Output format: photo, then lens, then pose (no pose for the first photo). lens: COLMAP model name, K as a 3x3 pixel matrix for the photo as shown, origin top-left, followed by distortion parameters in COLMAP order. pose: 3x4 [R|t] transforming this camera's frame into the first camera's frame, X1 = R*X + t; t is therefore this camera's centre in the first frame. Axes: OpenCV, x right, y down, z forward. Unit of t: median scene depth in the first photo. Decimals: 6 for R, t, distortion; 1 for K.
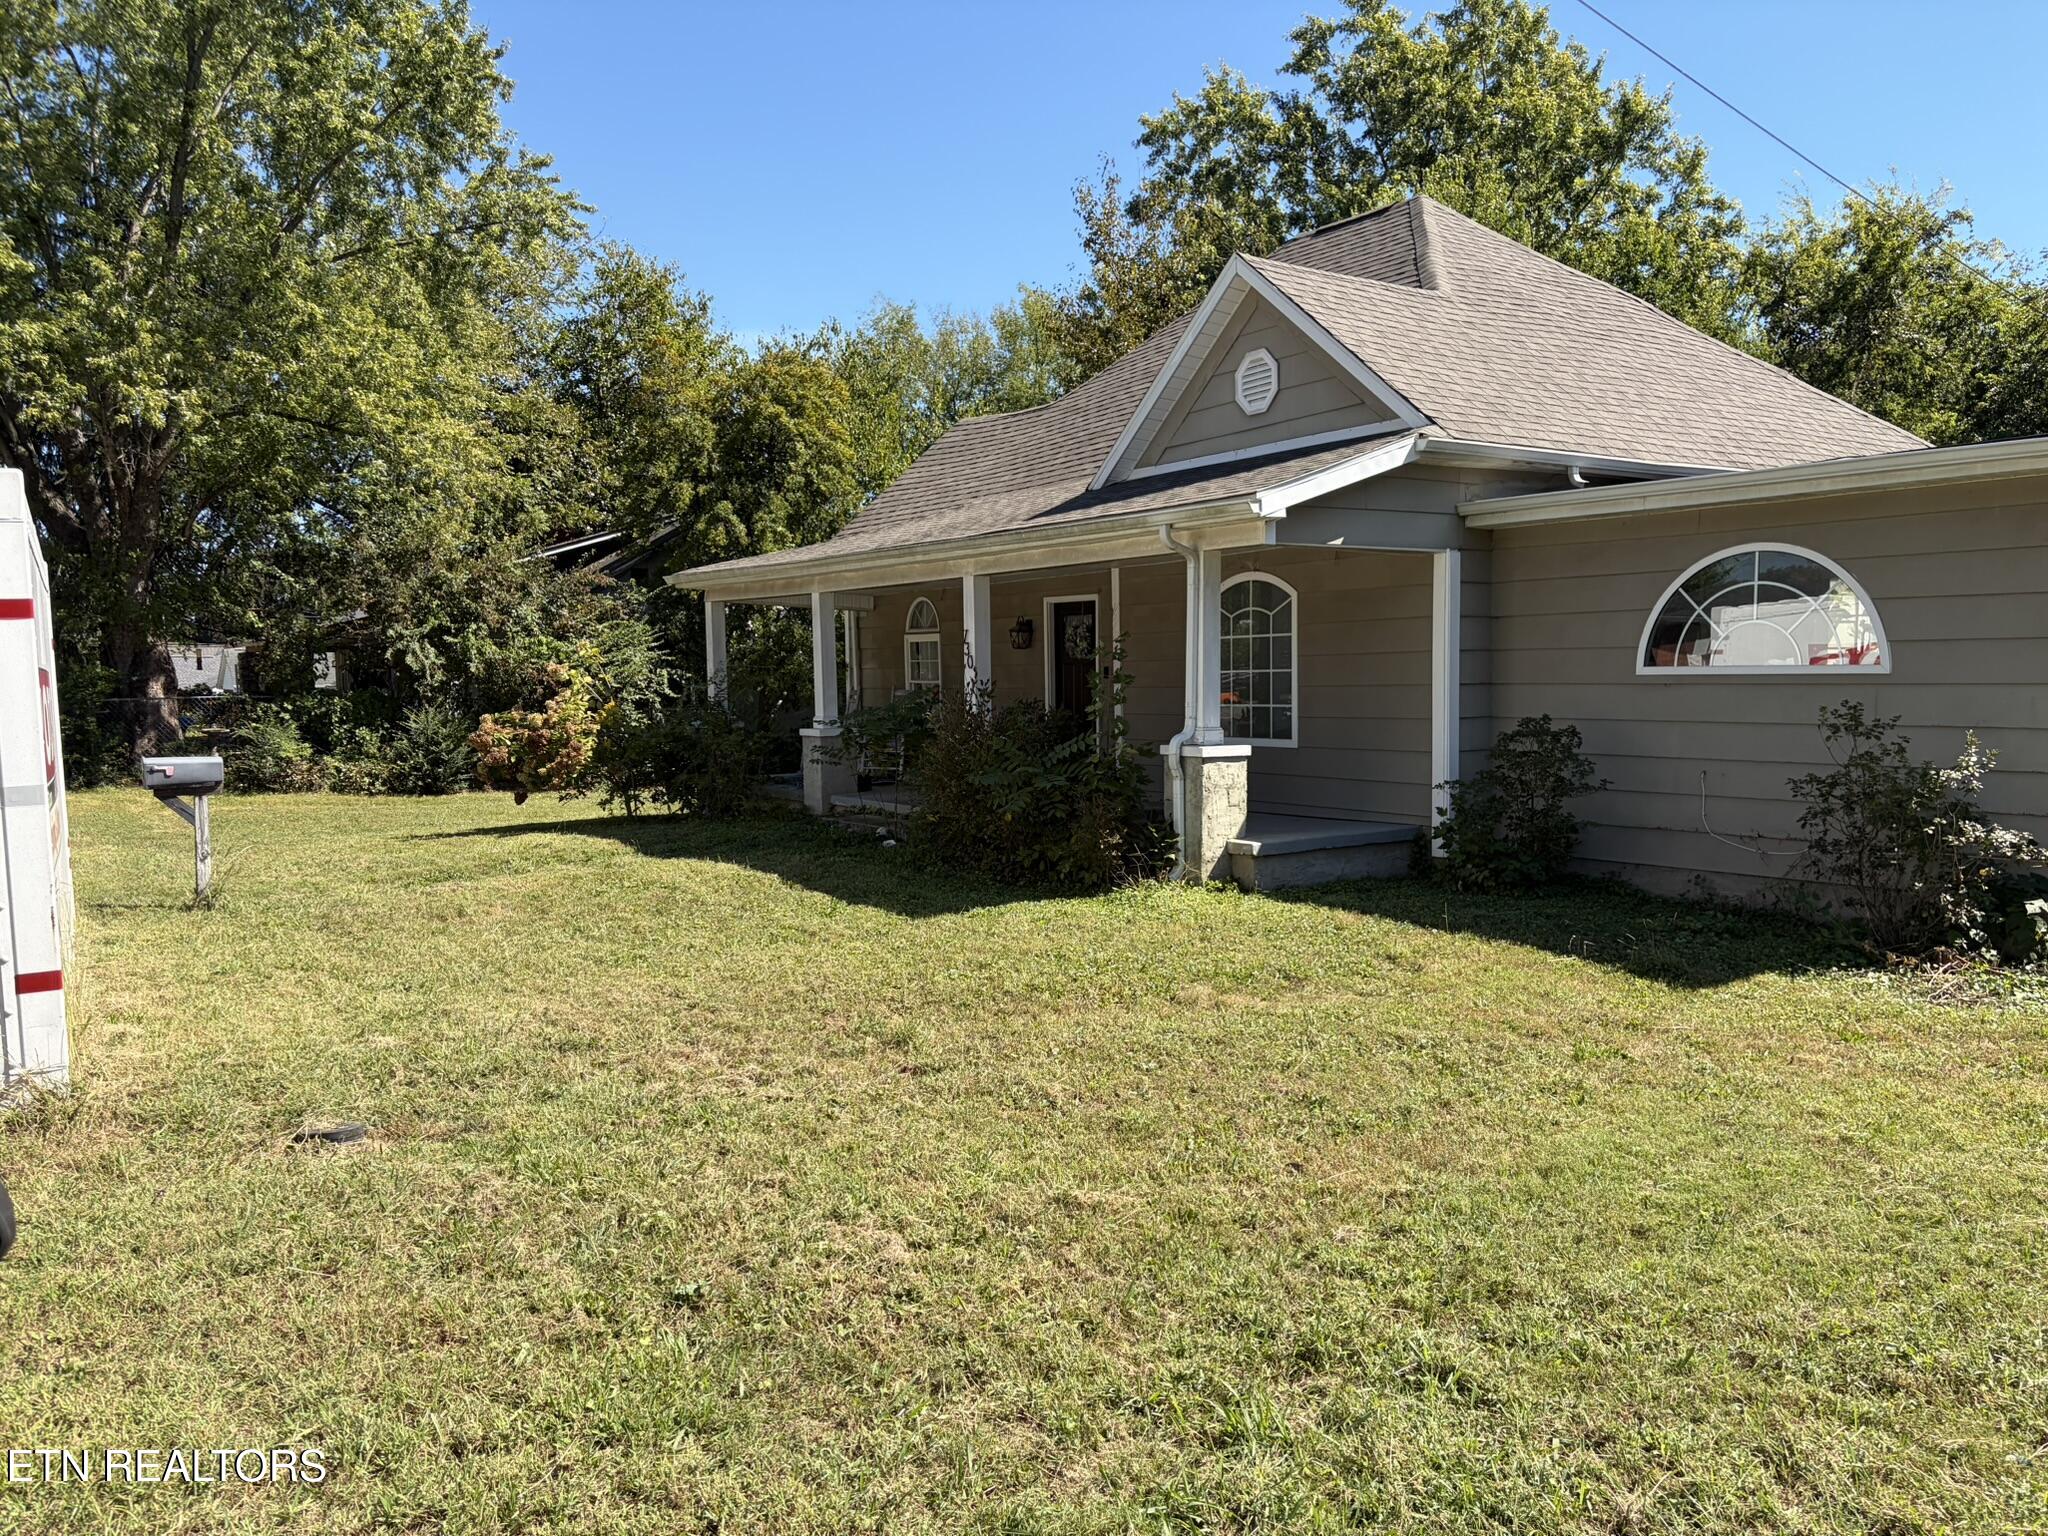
lens RADIAL K [[1514.0, 0, 1024.0], [0, 1514.0, 768.0], [0, 0, 1]] dist [0.028670, -0.001398]
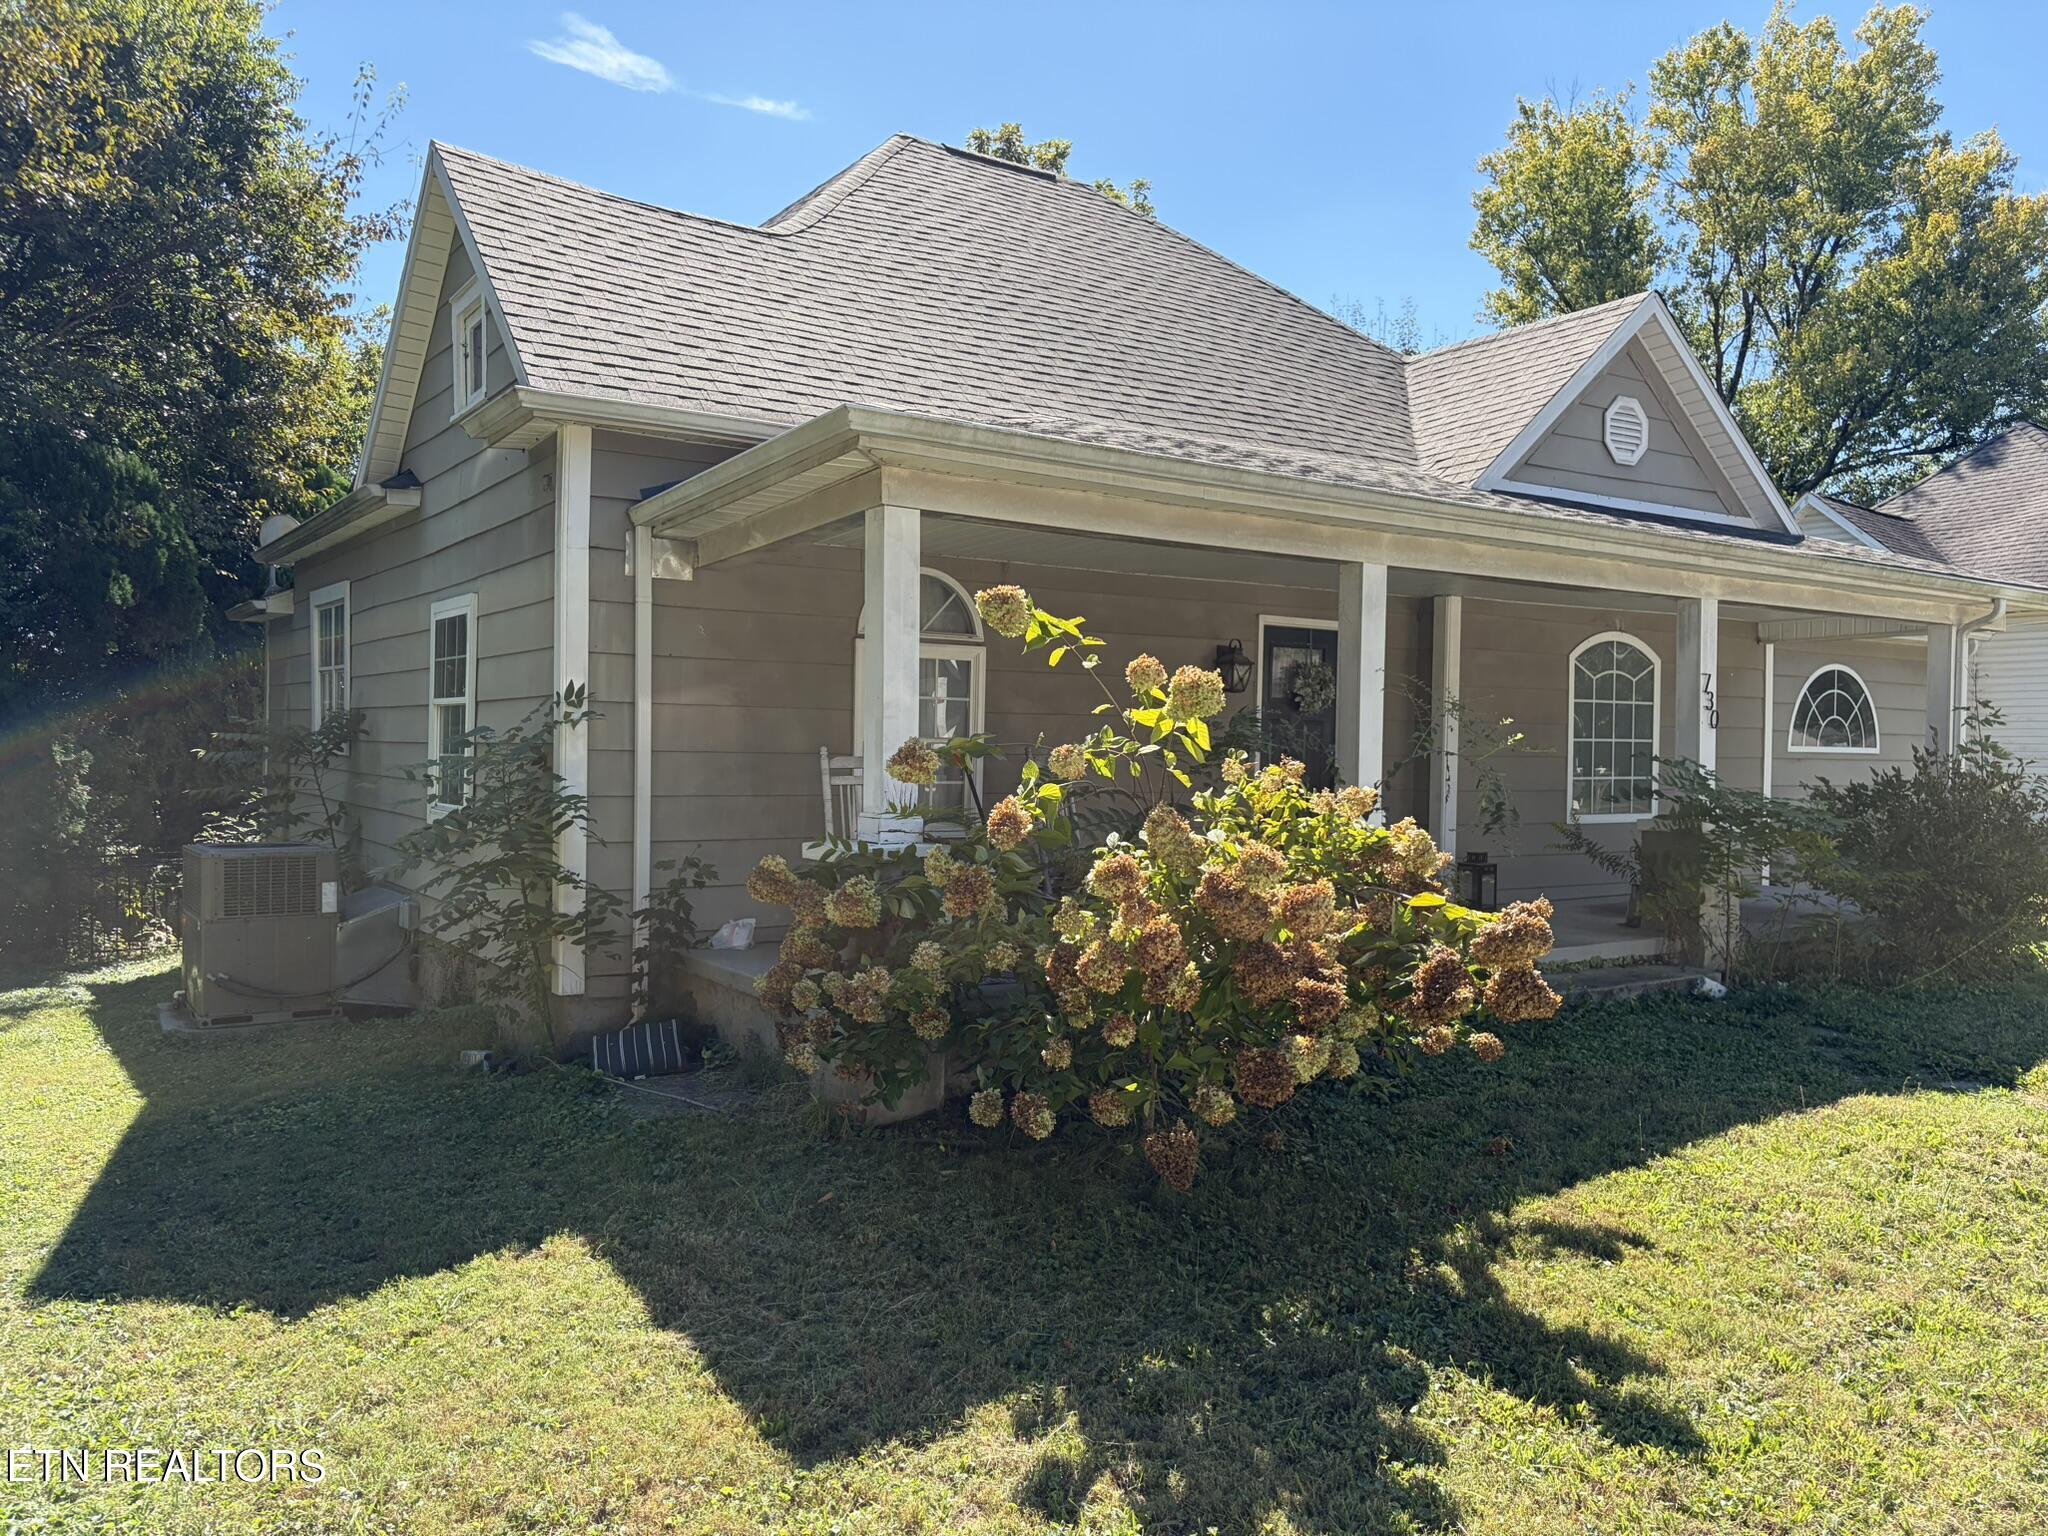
lens RADIAL K [[1514.0, 0, 1024.0], [0, 1514.0, 768.0], [0, 0, 1]] dist [0.028670, -0.001398]
pose [[0.013888, -0.003851, 0.999896, -0.776893], [0.046937, 0.998893, 0.003196, -0.067709], [-0.998801, 0.046887, 0.014053, 1.350960]]
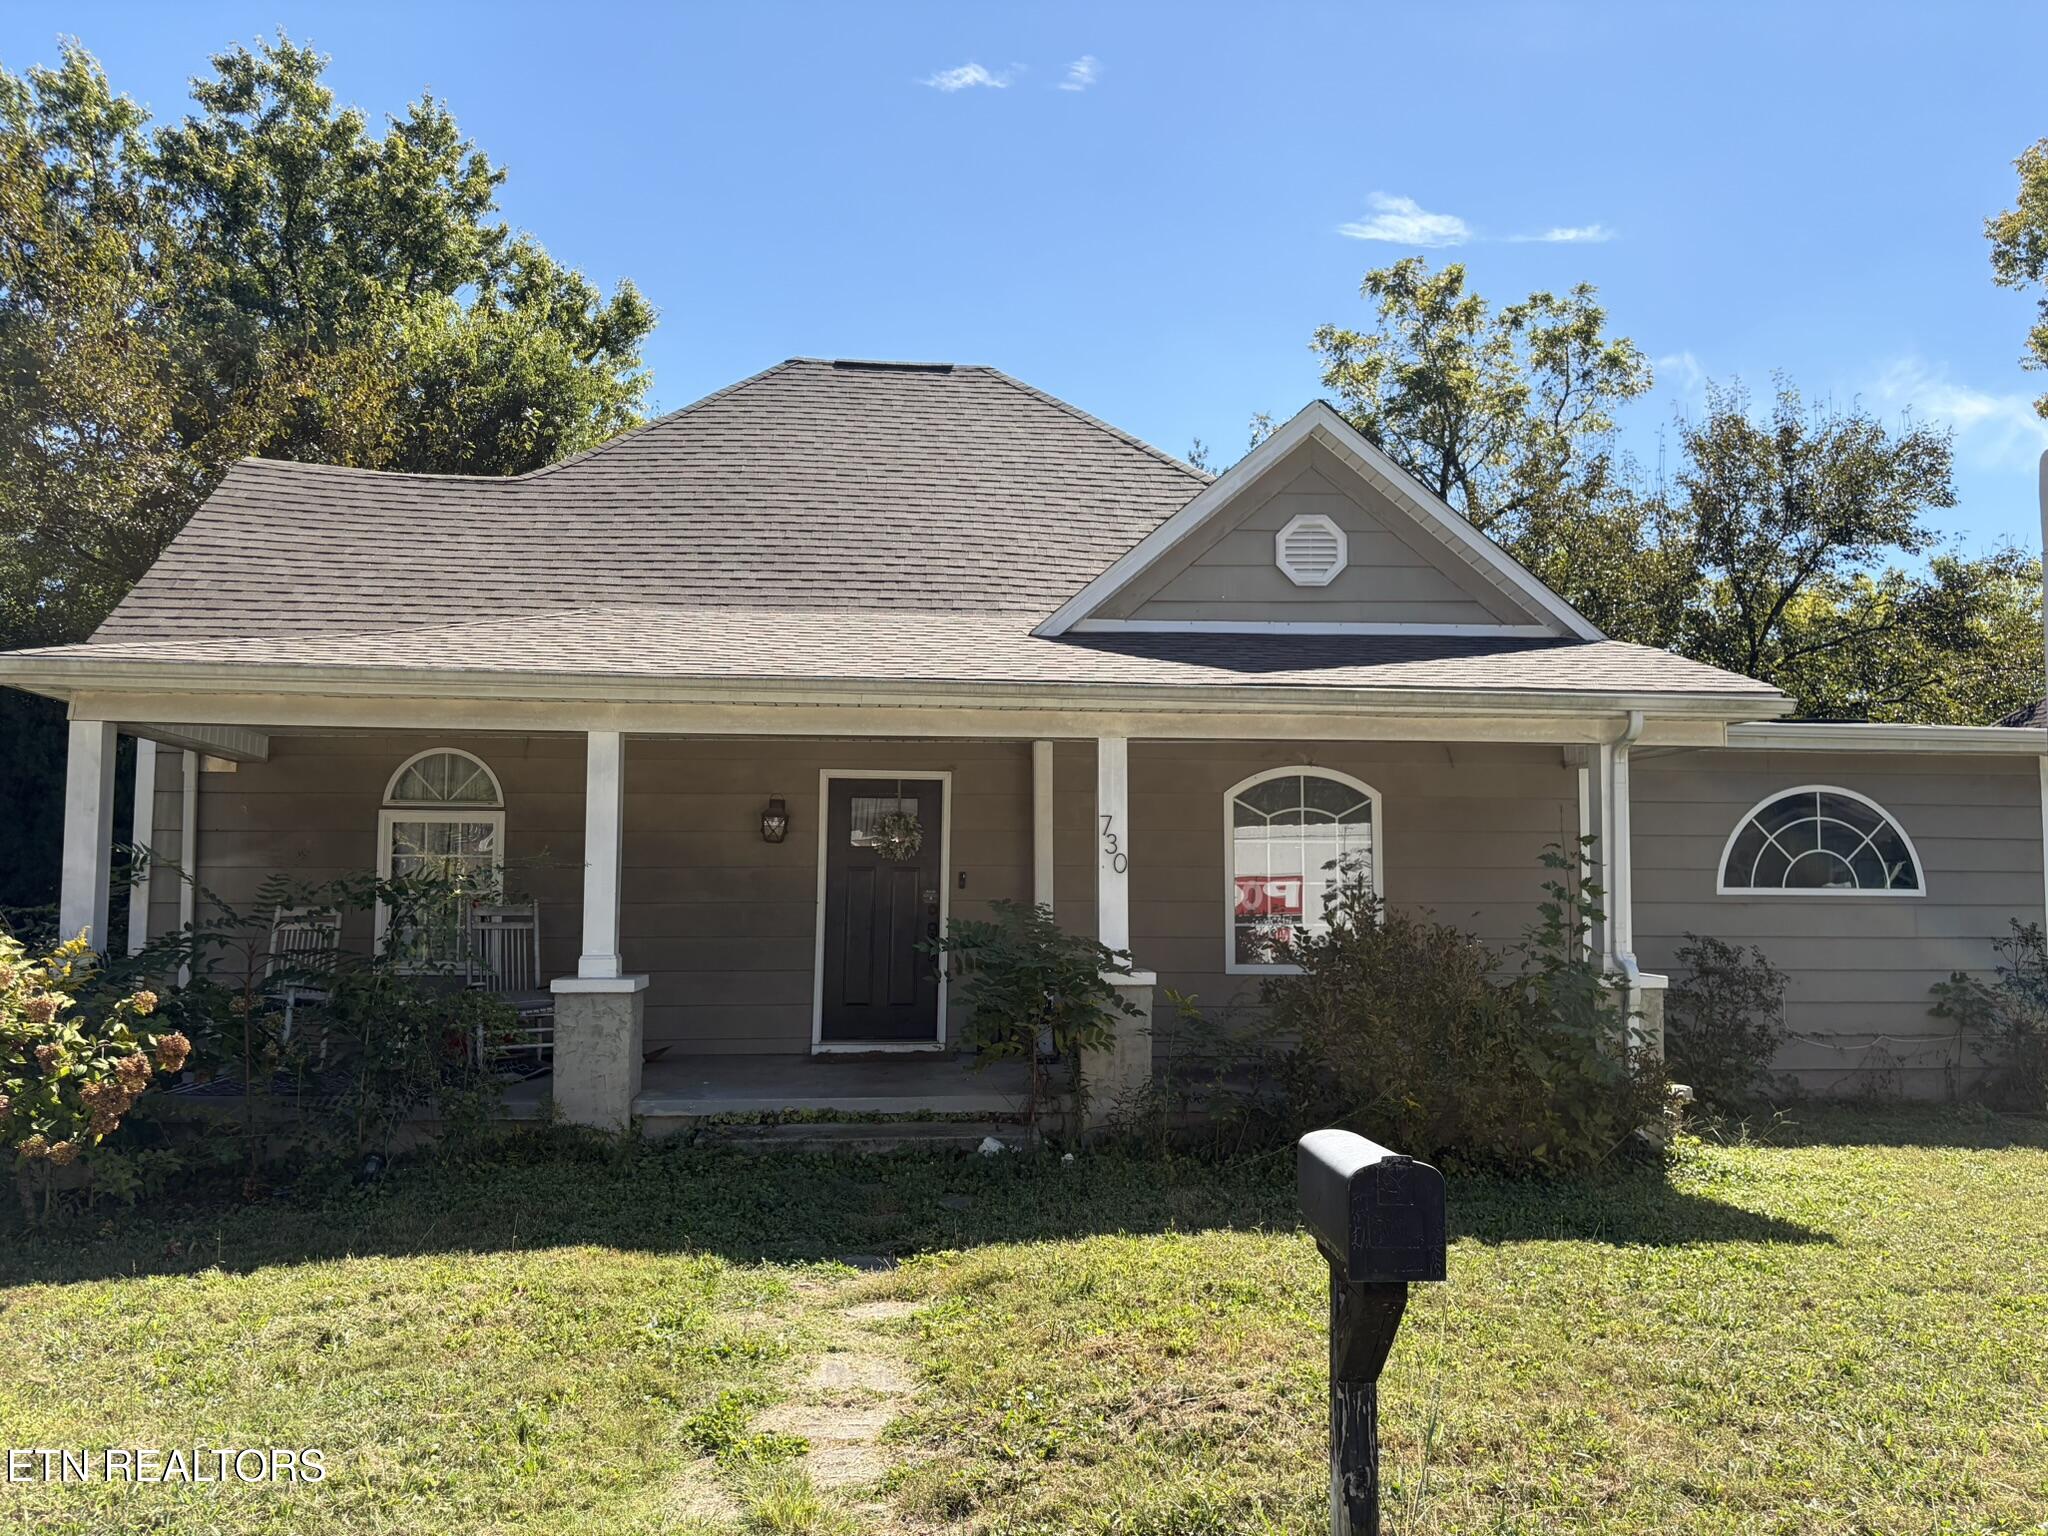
lens RADIAL K [[1514.0, 0, 1024.0], [0, 1514.0, 768.0], [0, 0, 1]] dist [0.028670, -0.001398]
pose [[0.498910, 0.076980, 0.863228, -0.658172], [0.042715, 0.992653, -0.113209, -0.039810], [-0.865600, 0.093354, 0.491956, 0.720849]]
